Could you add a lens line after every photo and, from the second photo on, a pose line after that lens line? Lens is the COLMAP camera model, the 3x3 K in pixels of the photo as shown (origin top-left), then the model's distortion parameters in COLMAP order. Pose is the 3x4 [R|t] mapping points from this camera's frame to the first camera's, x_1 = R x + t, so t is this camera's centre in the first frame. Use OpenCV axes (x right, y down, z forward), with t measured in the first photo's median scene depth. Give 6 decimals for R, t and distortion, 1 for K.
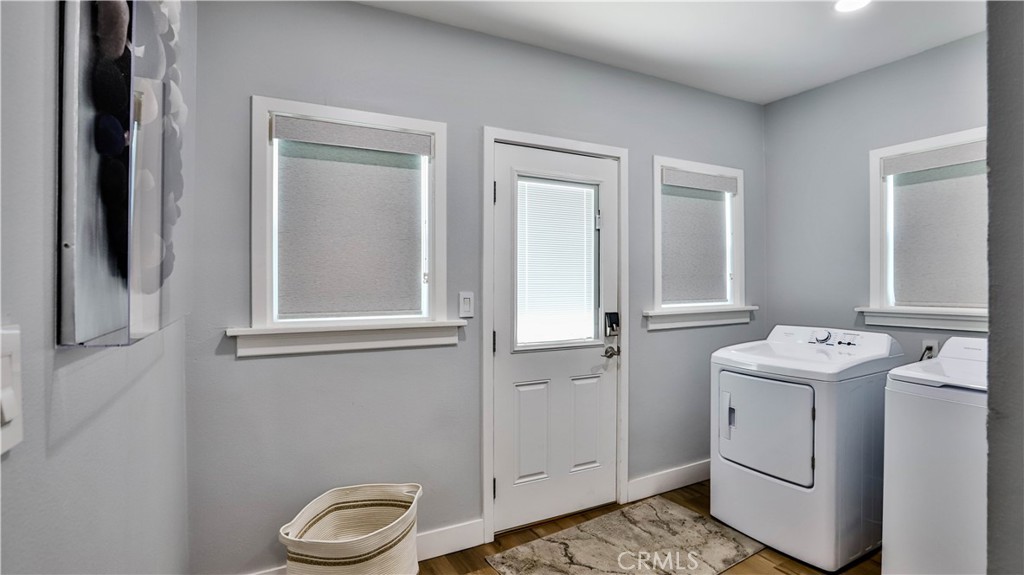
lens RADIAL K [[495.8, 0, 511.3], [0, 495.8, 286.2], [0, 0, 1]] dist [-0.039495, 0.000883]
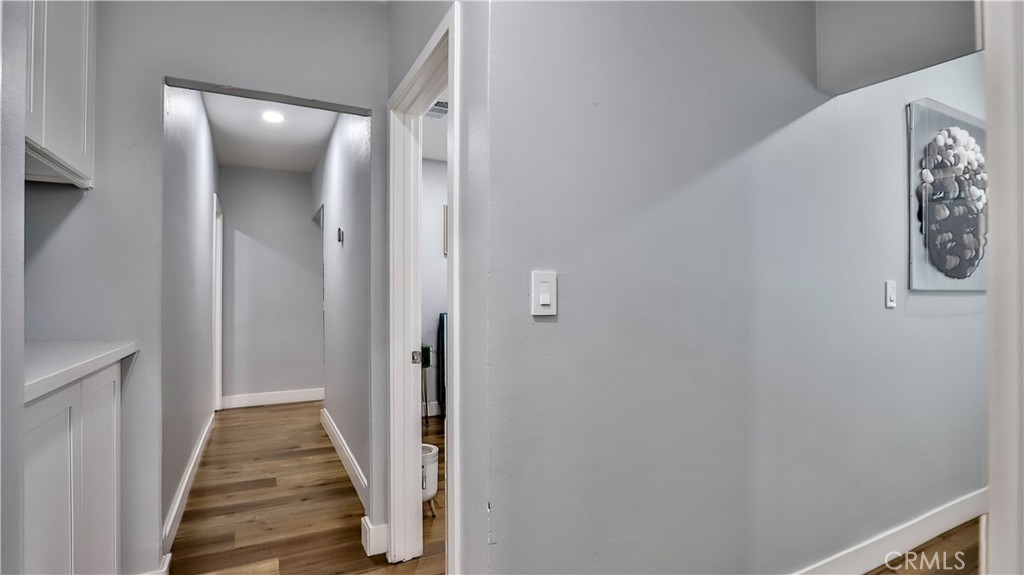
lens RADIAL K [[495.8, 0, 511.3], [0, 495.8, 286.2], [0, 0, 1]] dist [-0.039495, 0.000883]
pose [[0.116941, 0.003566, -0.993132, 2.292538], [-0.004505, 0.999985, 0.003060, 0.085114], [0.993129, 0.004116, 0.116955, -2.376477]]
